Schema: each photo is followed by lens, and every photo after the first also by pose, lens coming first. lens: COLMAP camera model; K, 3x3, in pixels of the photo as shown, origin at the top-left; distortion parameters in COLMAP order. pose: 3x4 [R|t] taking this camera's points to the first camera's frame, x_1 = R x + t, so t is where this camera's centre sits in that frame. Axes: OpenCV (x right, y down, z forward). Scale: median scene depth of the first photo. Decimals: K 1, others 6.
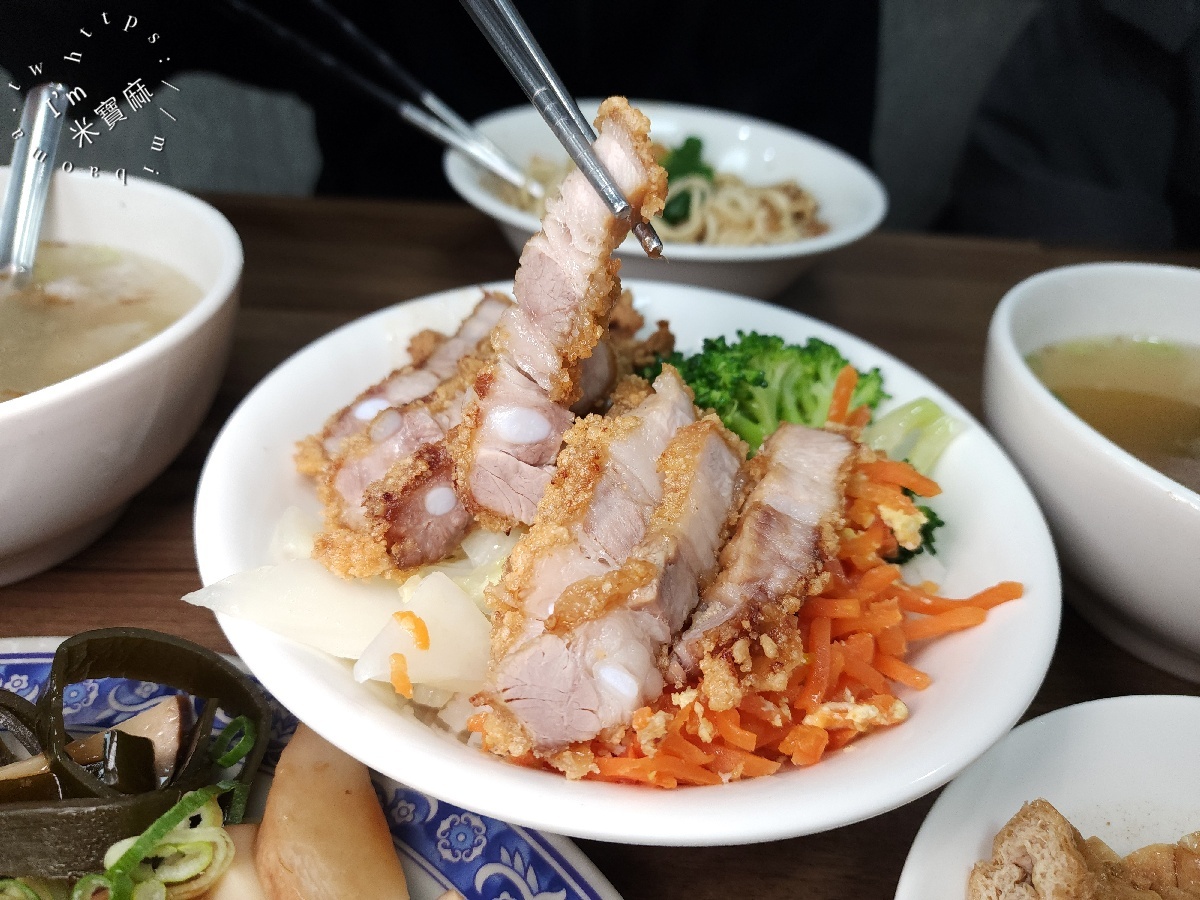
lens RADIAL K [[810.6, 0, 598.6], [0, 810.6, 450.2], [0, 0, 1]] dist [0.022545, -0.013707]
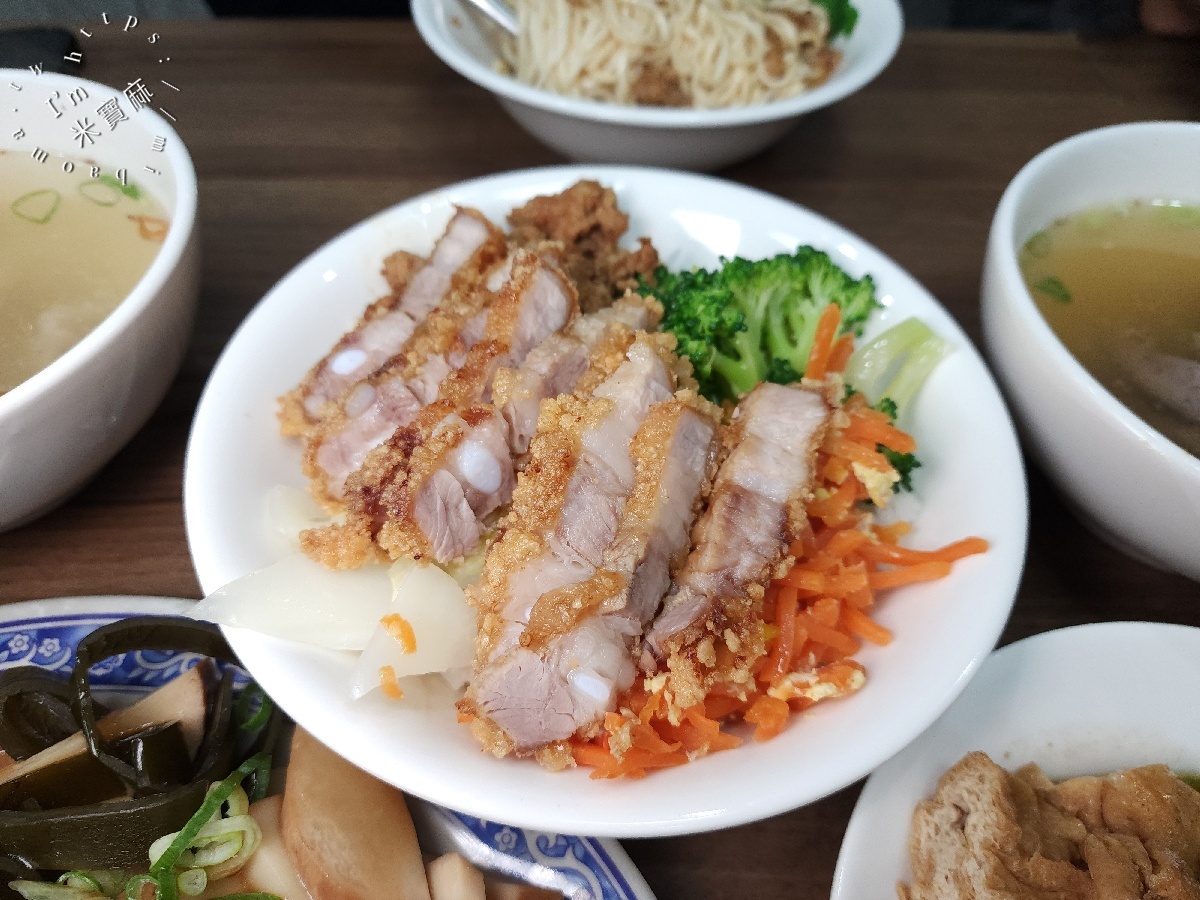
lens RADIAL K [[810.6, 0, 594.9], [0, 810.6, 475.8], [0, 0, 1]] dist [0.022545, -0.013707]
pose [[0.999005, -0.039485, -0.020722, 0.050216], [0.043298, 0.970071, 0.238931, -0.194627], [0.010668, -0.239590, 0.970815, 0.012432]]
